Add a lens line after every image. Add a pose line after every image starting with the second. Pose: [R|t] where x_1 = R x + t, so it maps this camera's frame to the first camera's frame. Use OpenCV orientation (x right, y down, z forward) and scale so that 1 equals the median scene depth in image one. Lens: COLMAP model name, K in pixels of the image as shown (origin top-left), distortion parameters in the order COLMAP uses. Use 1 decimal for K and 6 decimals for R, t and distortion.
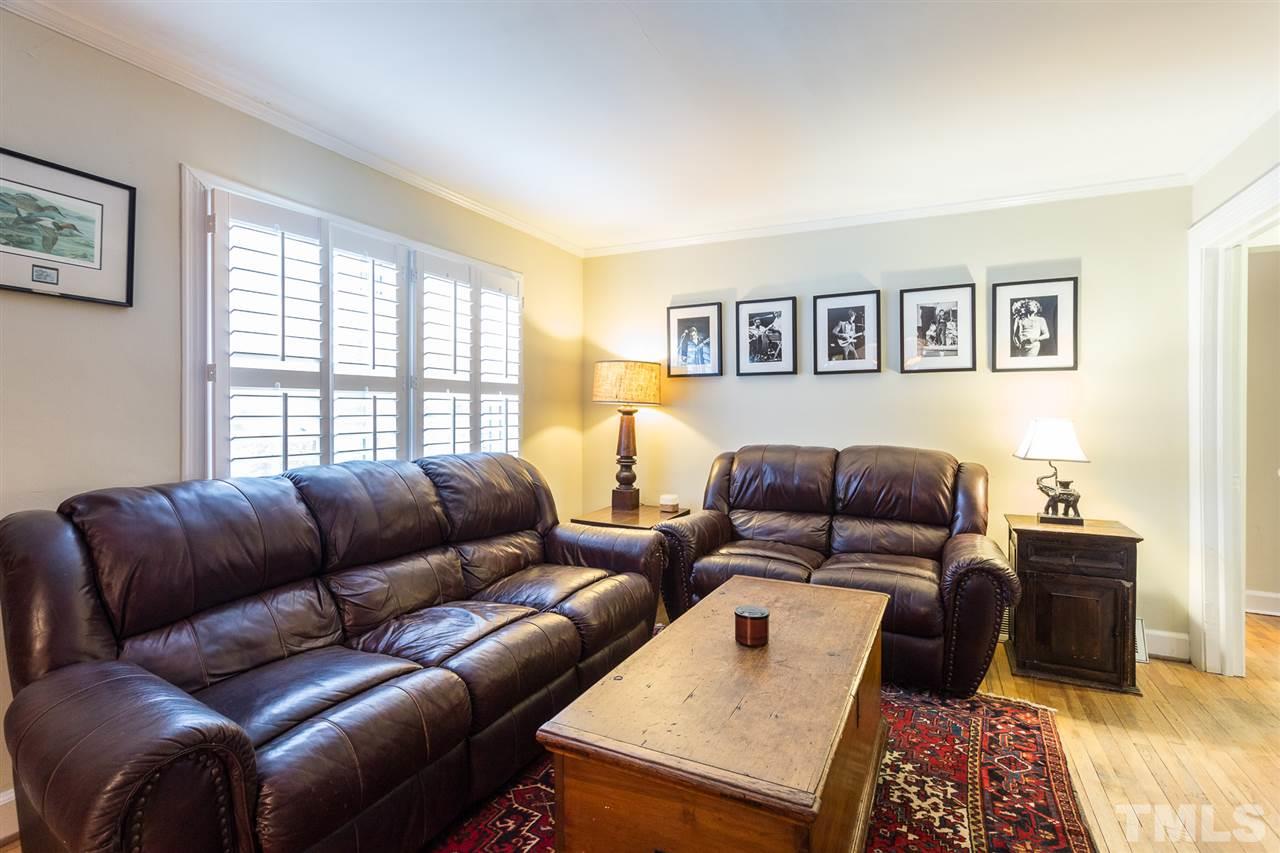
lens RADIAL K [[617.6, 0, 629.2], [0, 617.6, 405.2], [0, 0, 1]] dist [0.005559, 0.000884]
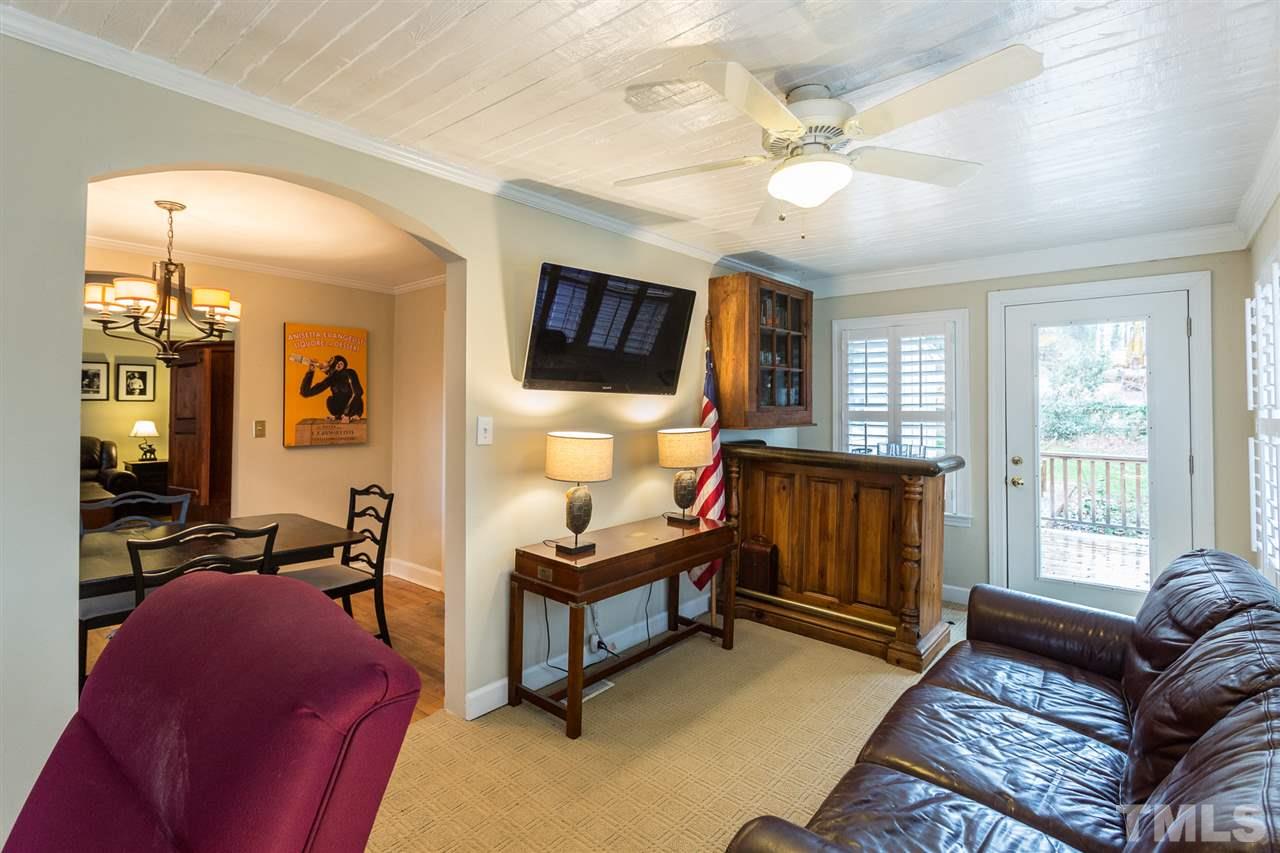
lens RADIAL K [[617.6, 0, 640.1], [0, 617.6, 397.2], [0, 0, 1]] dist [0.005559, 0.000884]
pose [[0.248777, 0.016126, 0.968427, -1.119412], [-0.004526, 0.999870, -0.015487, -0.040264], [-0.968550, -0.000530, 0.248818, -1.404788]]
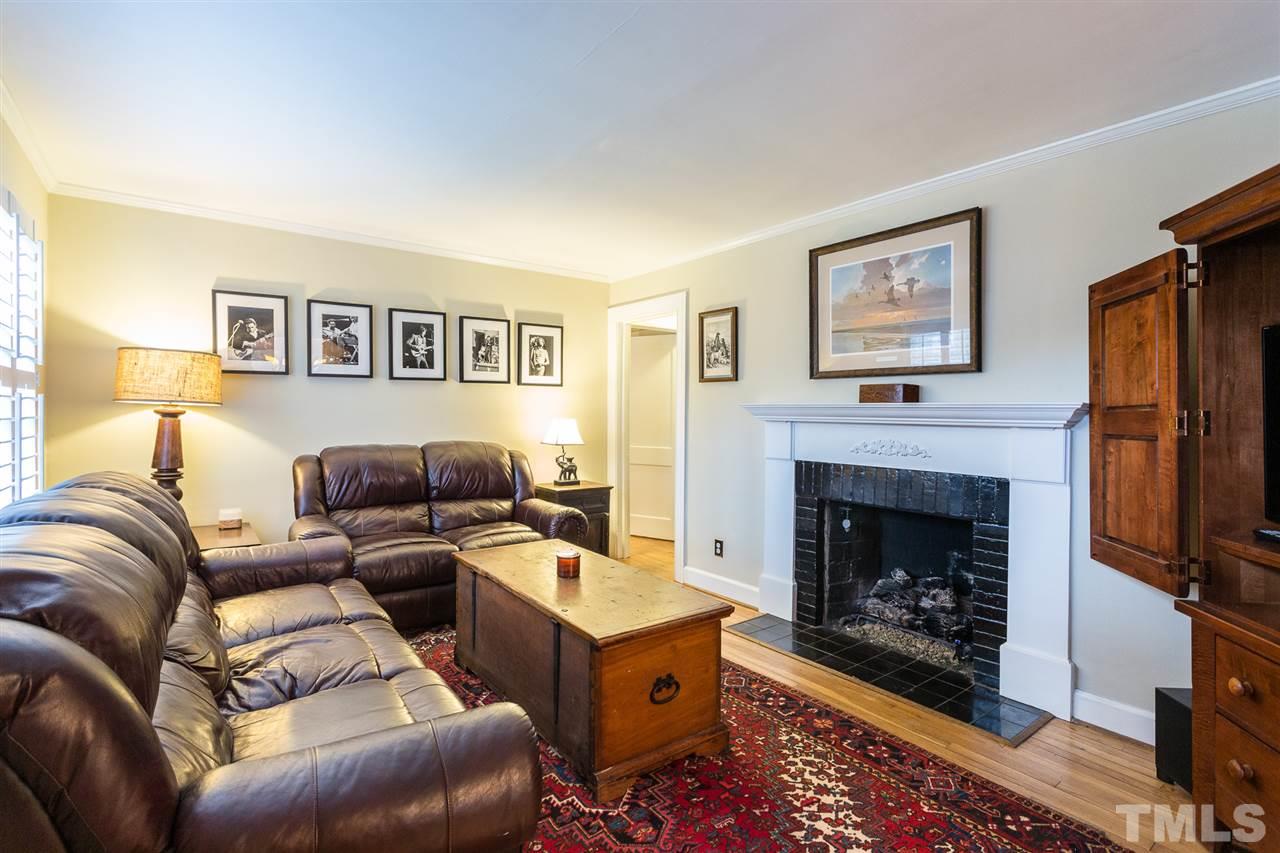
lens RADIAL K [[617.6, 0, 642.2], [0, 617.6, 416.7], [0, 0, 1]] dist [0.005559, 0.000884]
pose [[0.459435, -0.004362, 0.888201, -0.502859], [-0.009434, 0.999908, 0.009791, 0.001619], [-0.888162, -0.012878, 0.459351, 0.101329]]
